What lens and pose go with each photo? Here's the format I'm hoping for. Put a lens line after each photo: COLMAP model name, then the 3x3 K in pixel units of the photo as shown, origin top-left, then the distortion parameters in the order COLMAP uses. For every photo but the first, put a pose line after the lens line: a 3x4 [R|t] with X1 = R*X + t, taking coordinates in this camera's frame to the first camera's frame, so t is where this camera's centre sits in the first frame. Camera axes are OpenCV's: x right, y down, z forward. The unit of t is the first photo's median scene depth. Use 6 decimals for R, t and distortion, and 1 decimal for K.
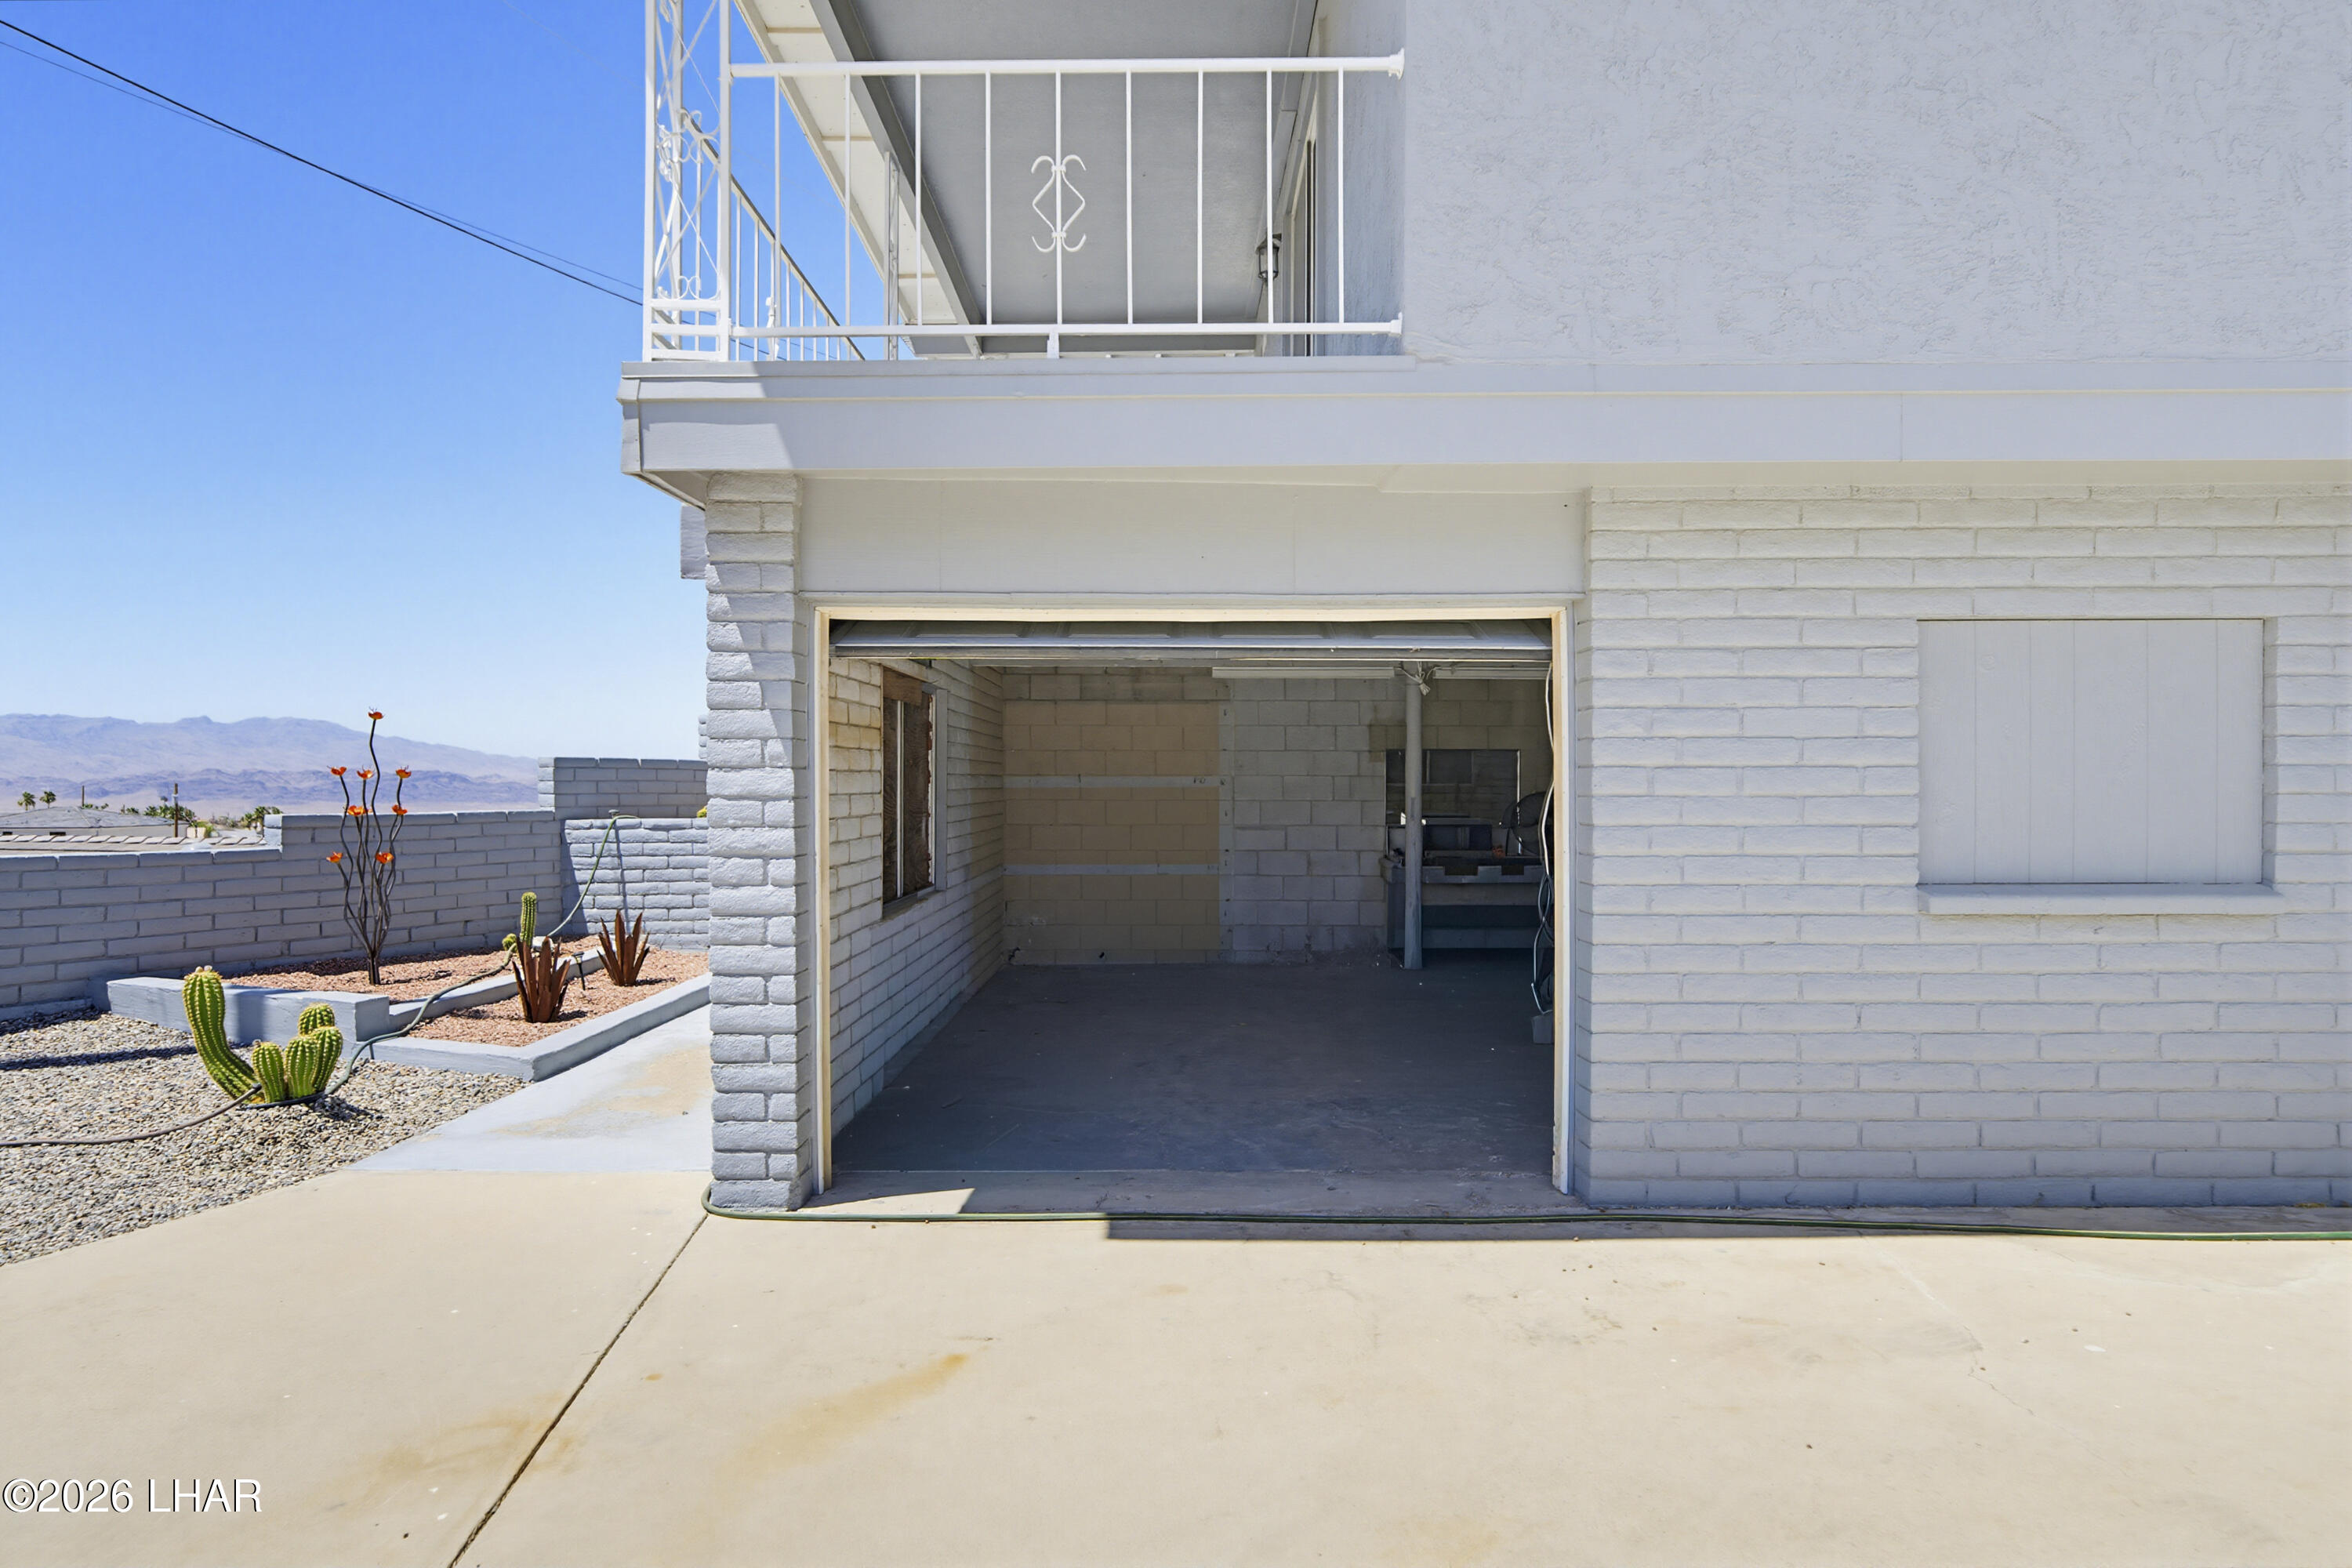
lens RADIAL K [[1366.6, 0, 1179.0], [0, 1366.6, 799.0], [0, 0, 1]] dist [0.000332, -0.001531]
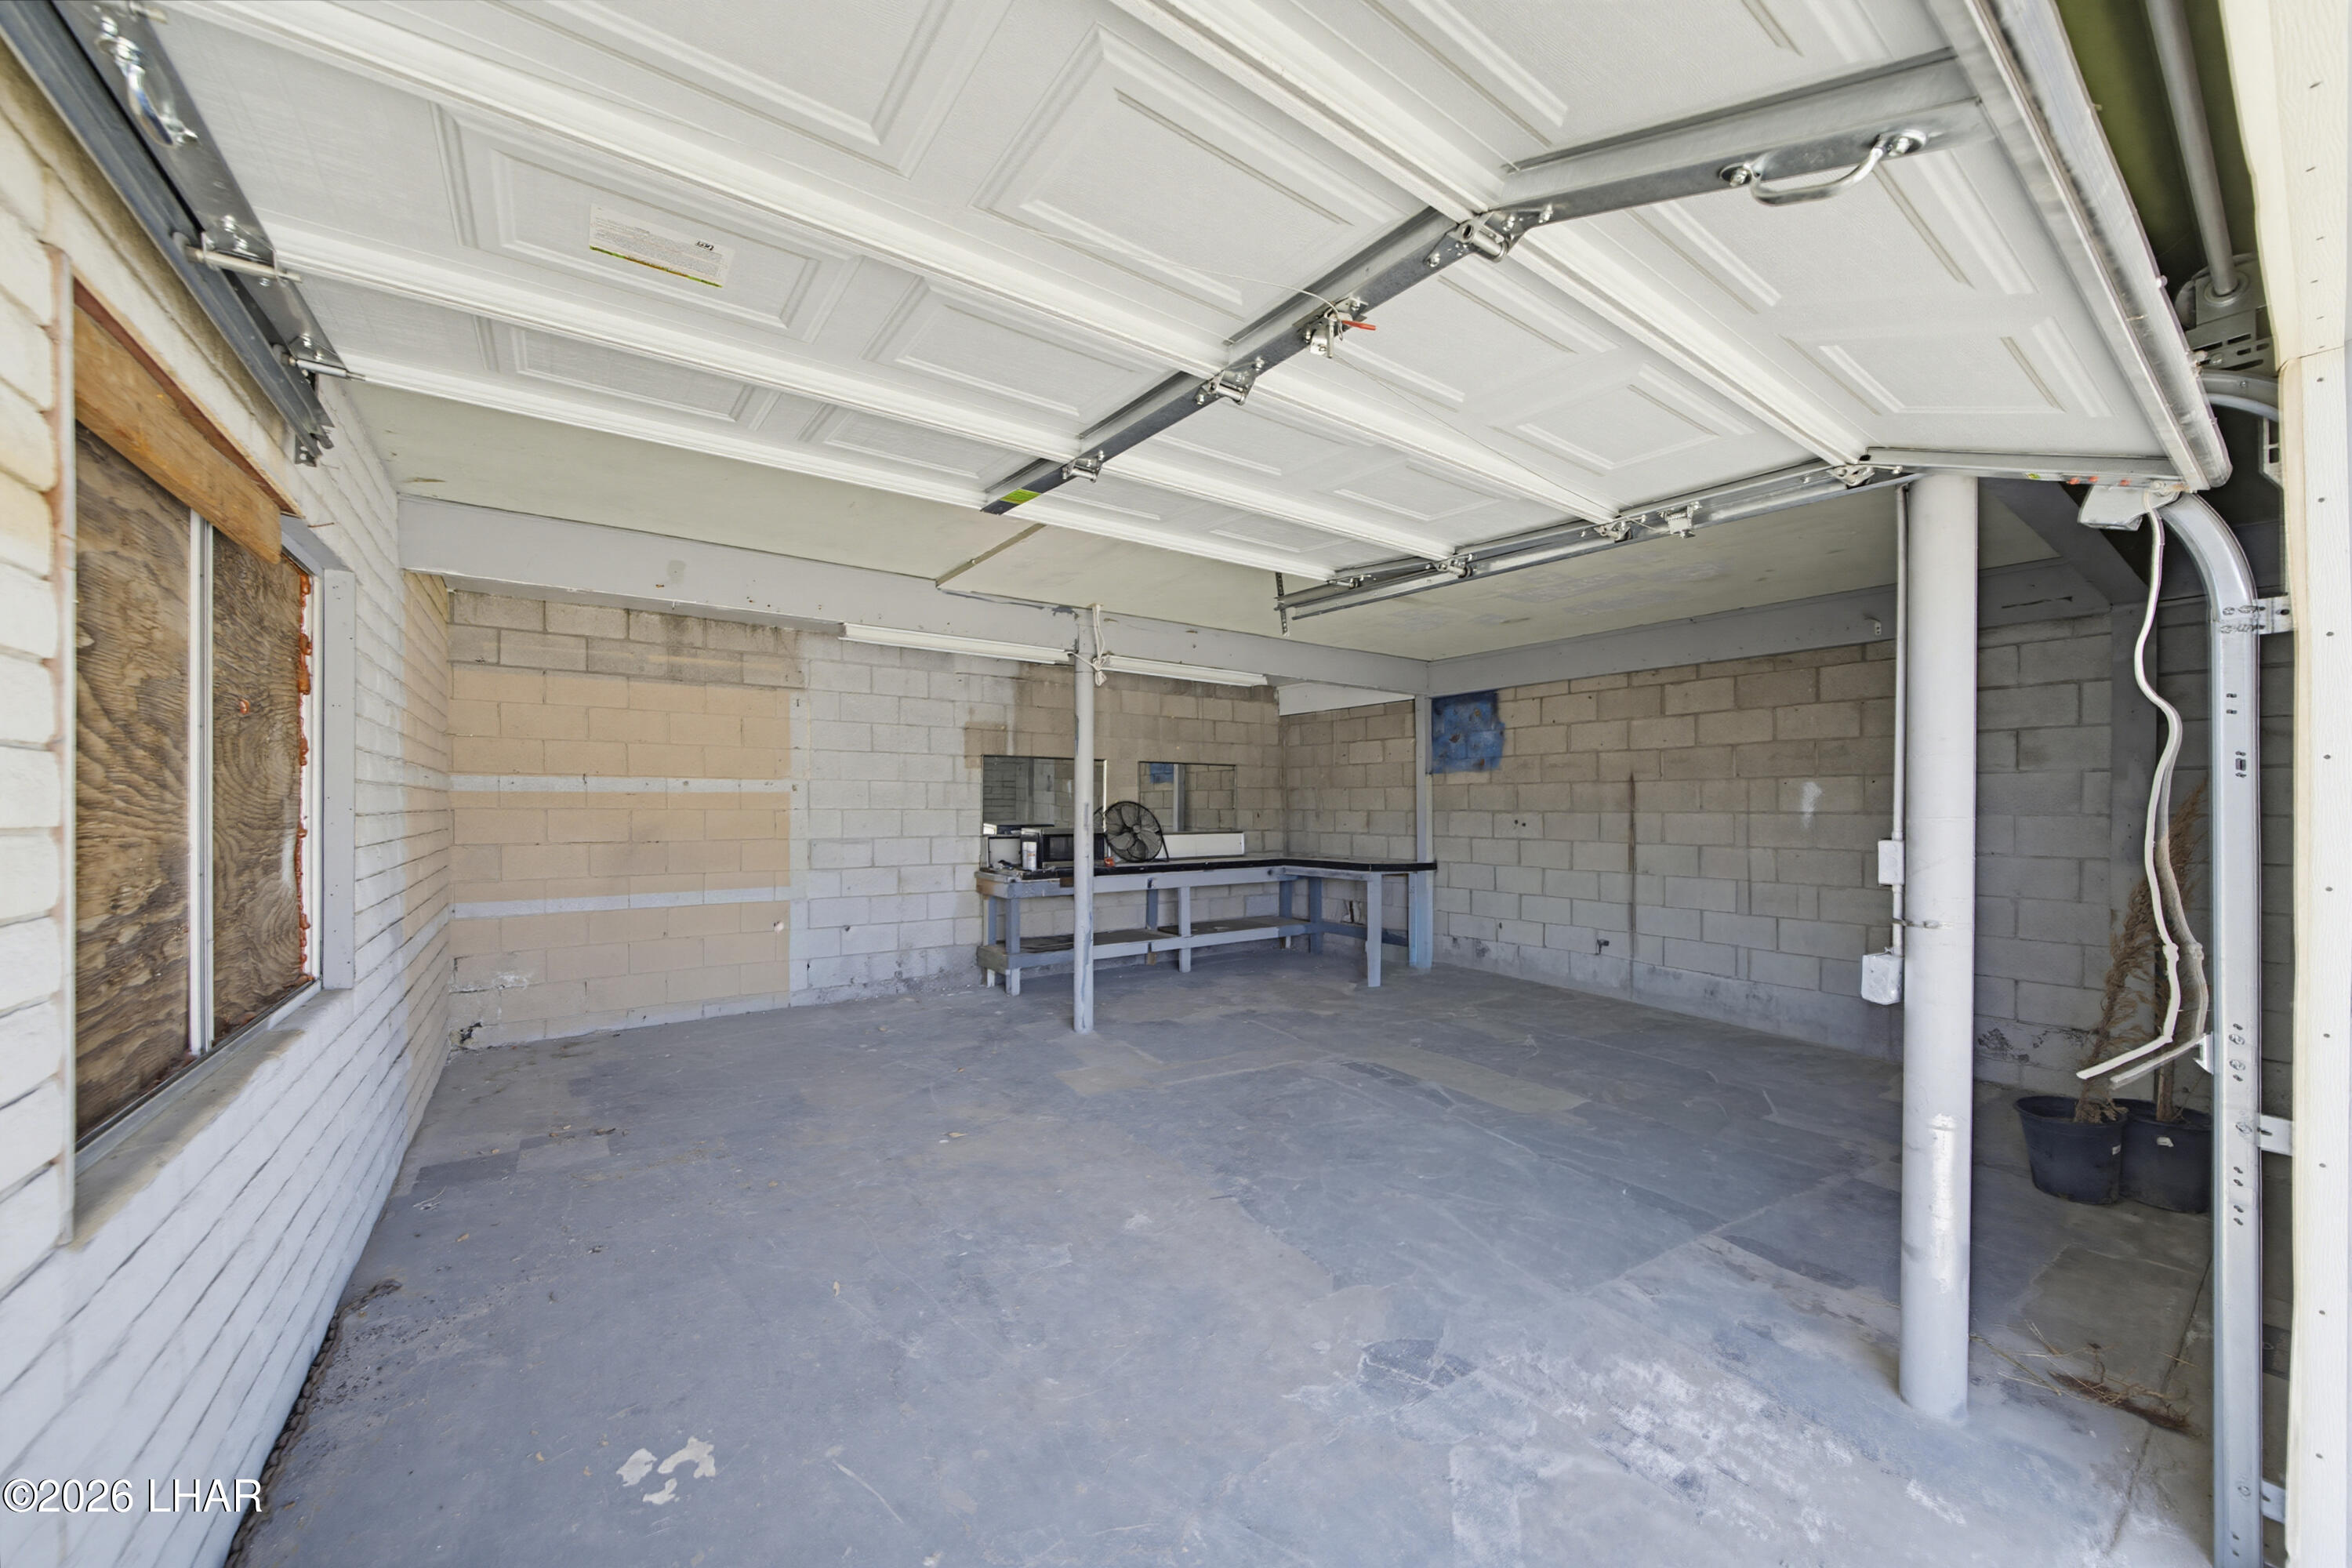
lens RADIAL K [[900.4, 0, 1210.2], [0, 900.4, 810.7], [0, 0, 1]] dist [-0.001735, 0.000215]
pose [[0.816465, -0.000894, 0.577394, -0.078617], [0.003511, 0.999988, -0.003417, 0.004725], [-0.577384, 0.004817, 0.816459, 0.418186]]
